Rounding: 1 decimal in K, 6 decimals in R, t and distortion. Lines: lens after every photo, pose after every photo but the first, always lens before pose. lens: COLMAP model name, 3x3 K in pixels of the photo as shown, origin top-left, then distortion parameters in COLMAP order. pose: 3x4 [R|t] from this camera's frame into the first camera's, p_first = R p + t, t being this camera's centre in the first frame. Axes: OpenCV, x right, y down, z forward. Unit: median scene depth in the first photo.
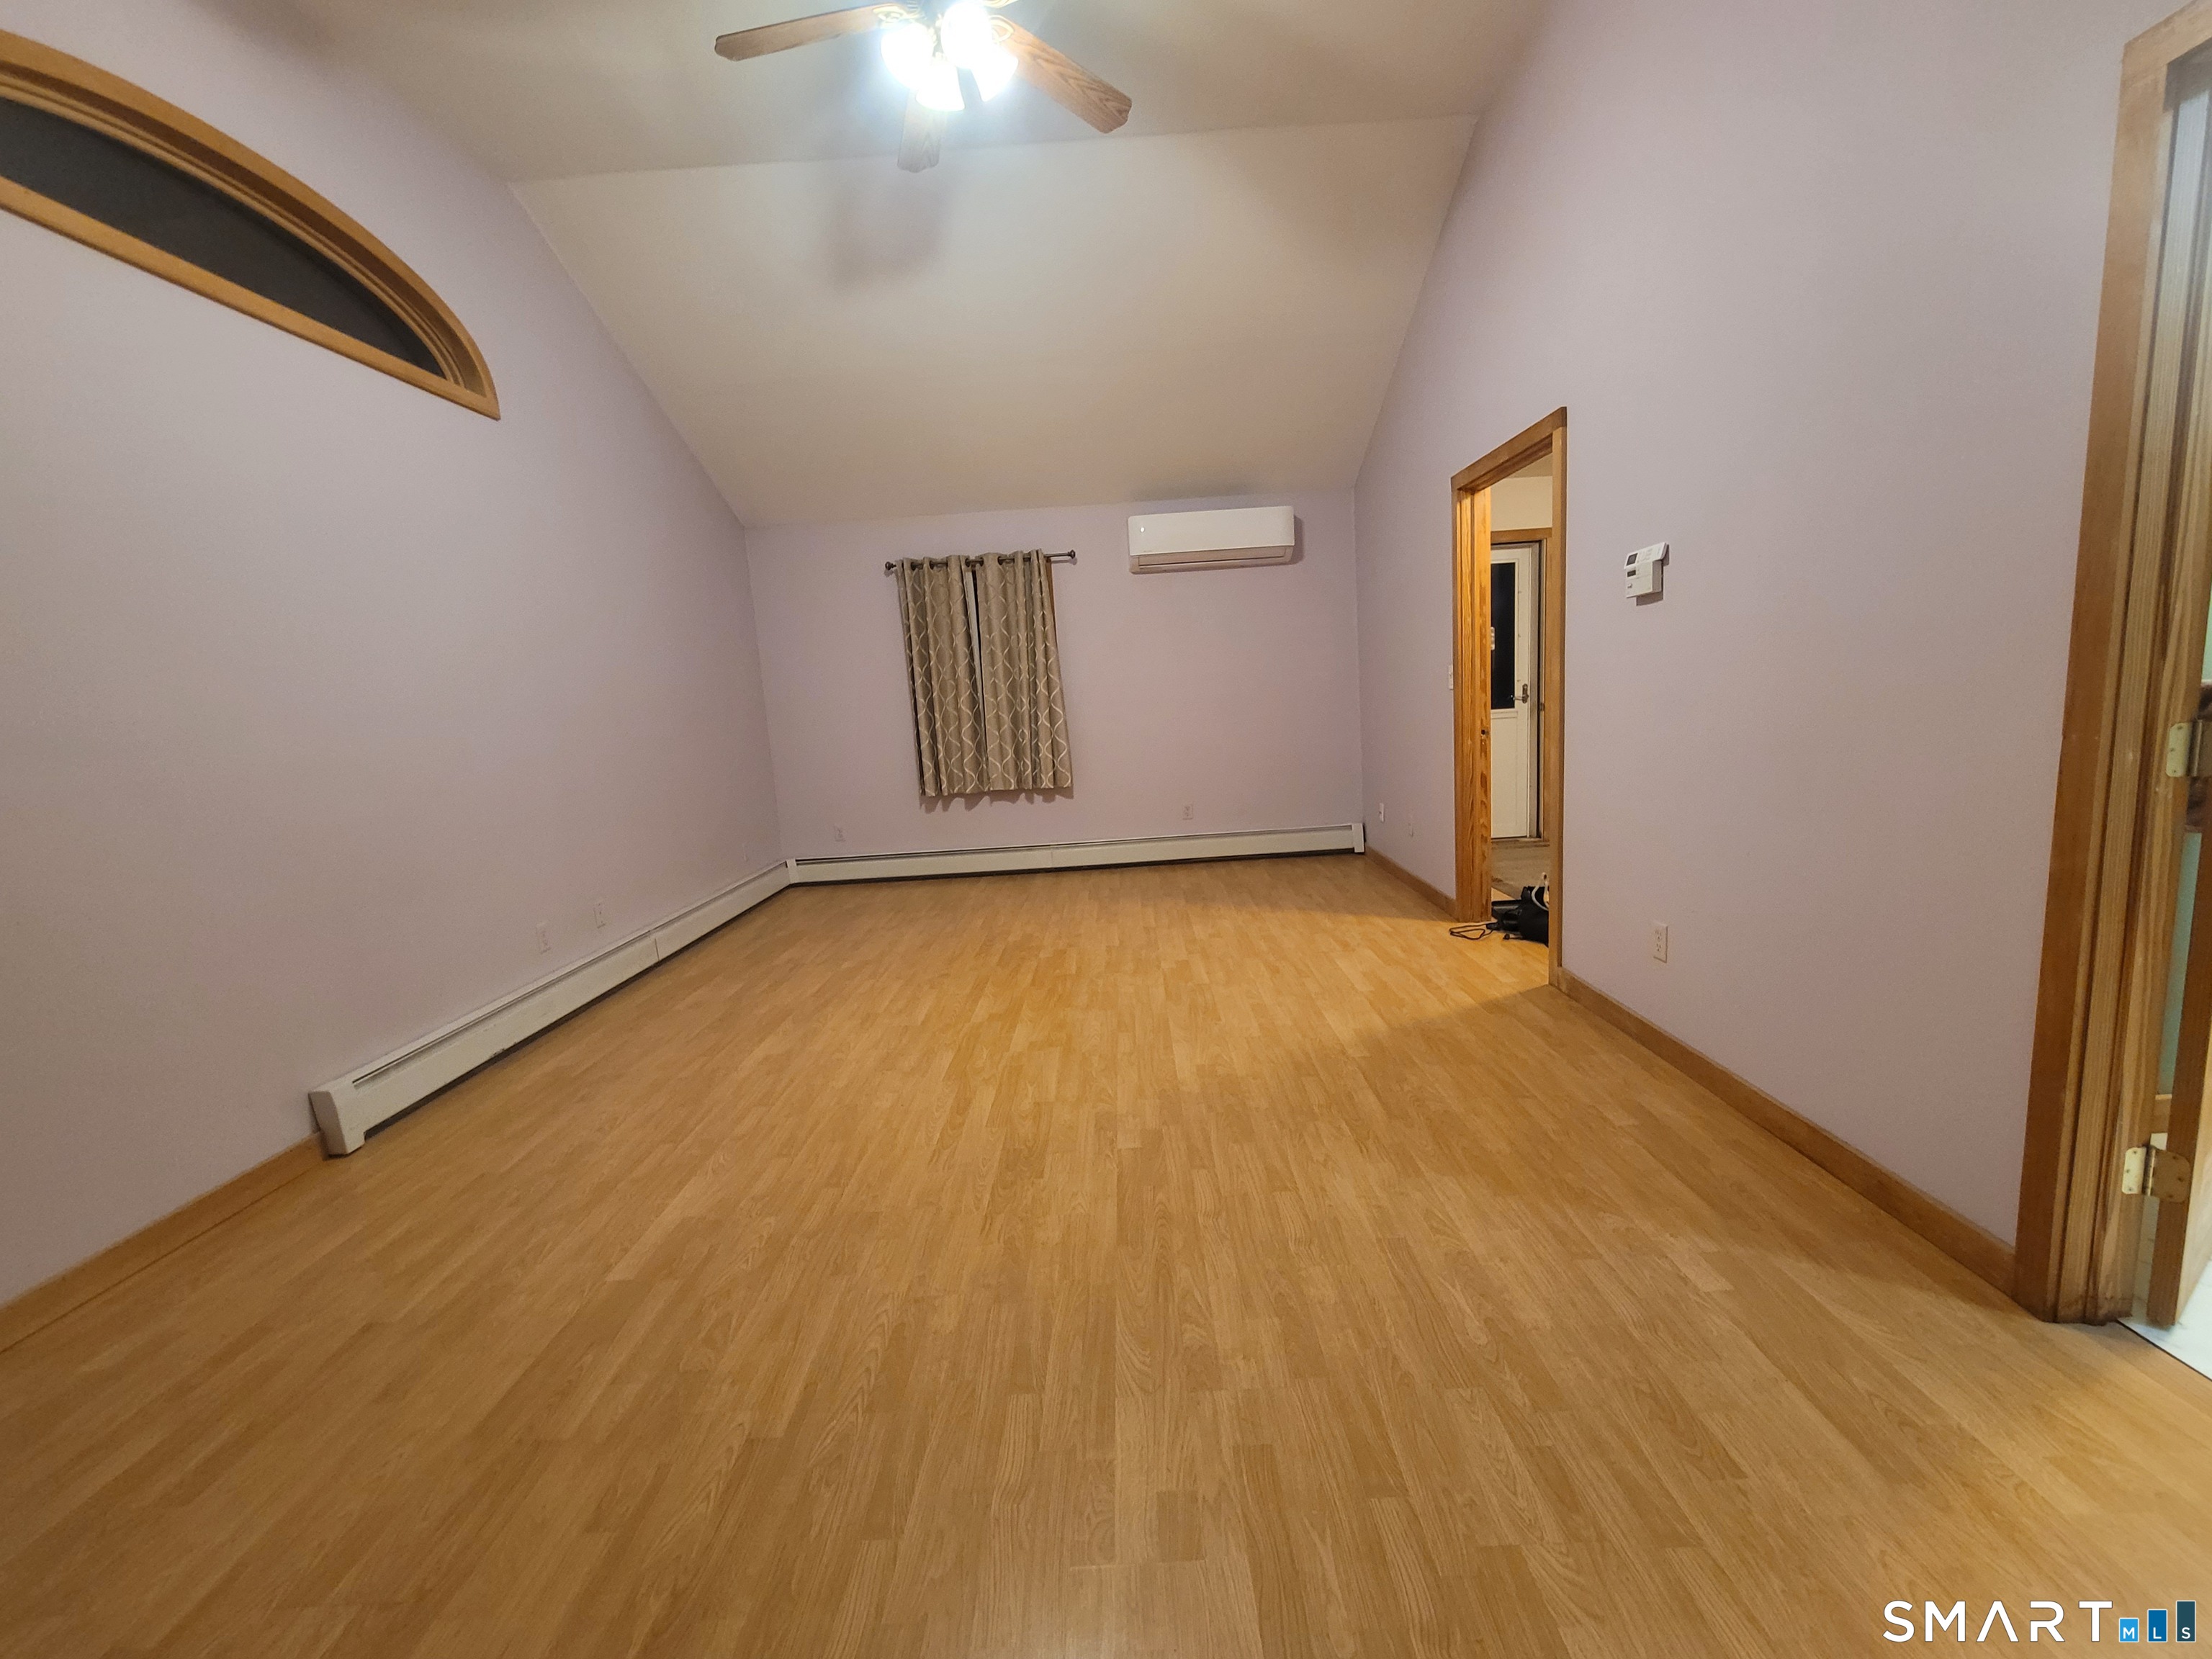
lens RADIAL K [[900.2, 0, 1107.2], [0, 900.2, 824.3], [0, 0, 1]] dist [-0.001419, -0.000222]
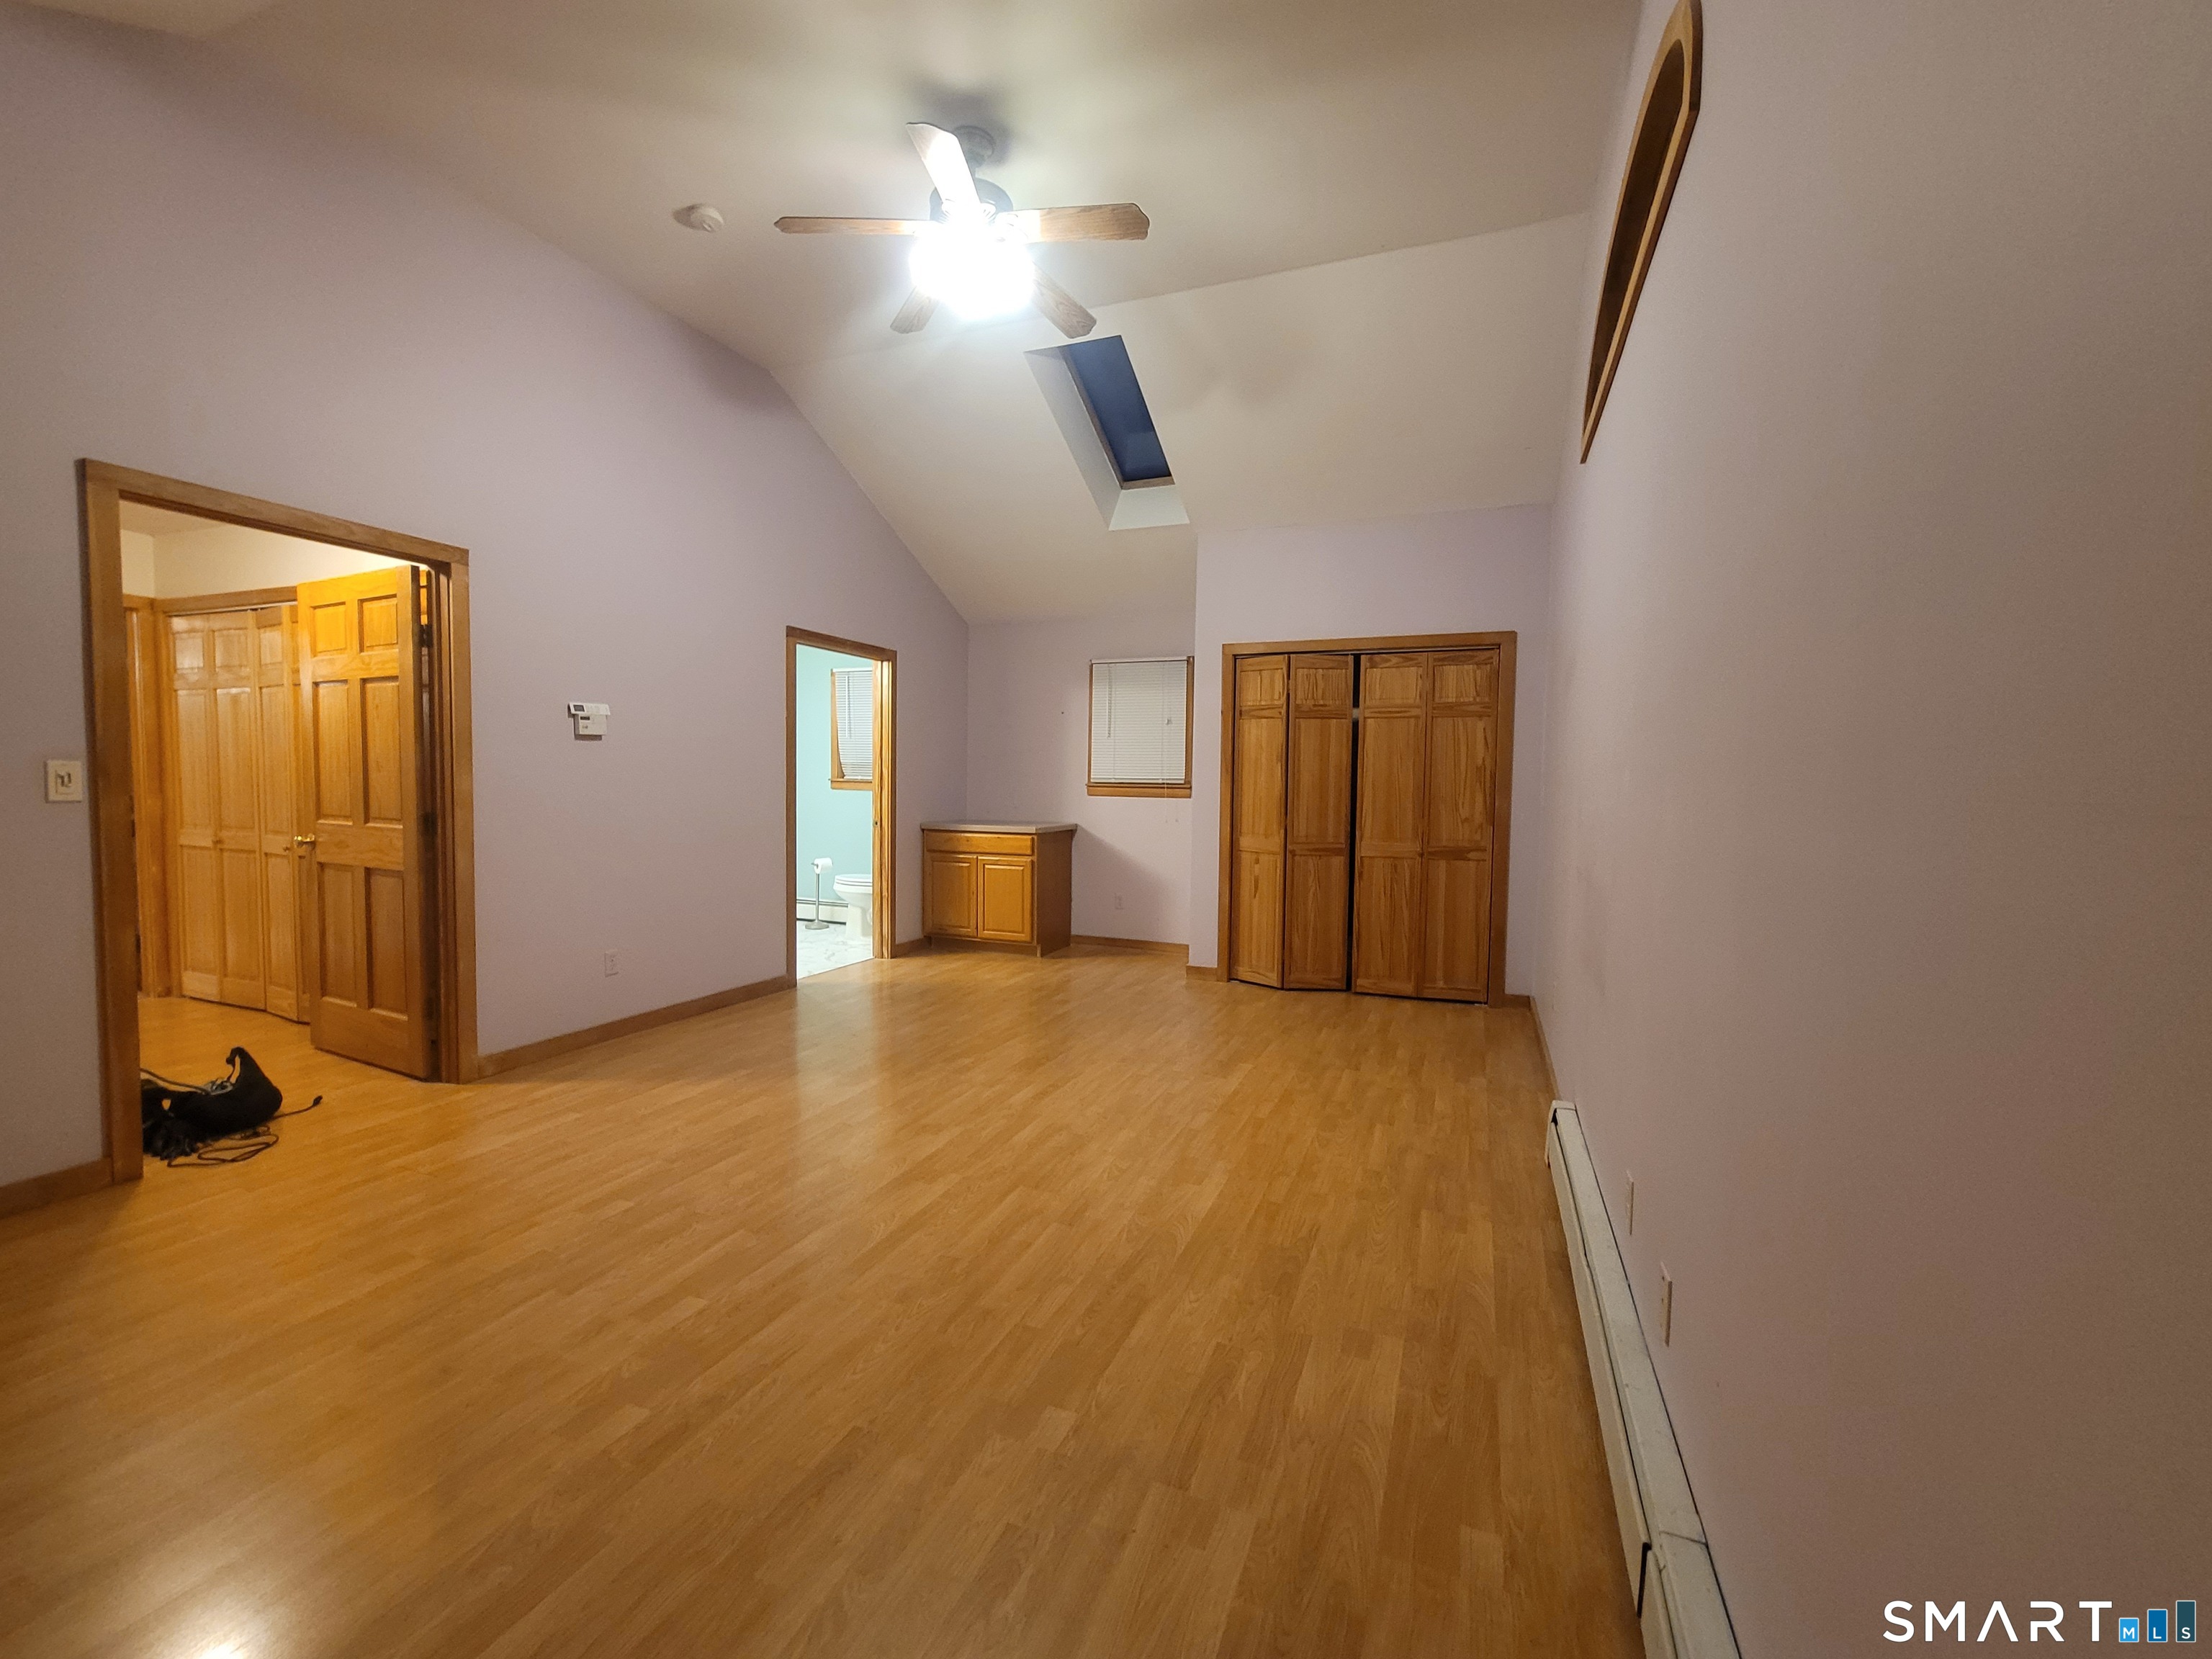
lens RADIAL K [[900.2, 0, 1106.5], [0, 900.2, 828.0], [0, 0, 1]] dist [-0.001419, -0.000222]
pose [[-0.930020, 0.026894, 0.366523, -0.630141], [0.093052, 0.982053, 0.164053, -0.229144], [-0.355533, 0.186678, -0.915832, 1.786842]]
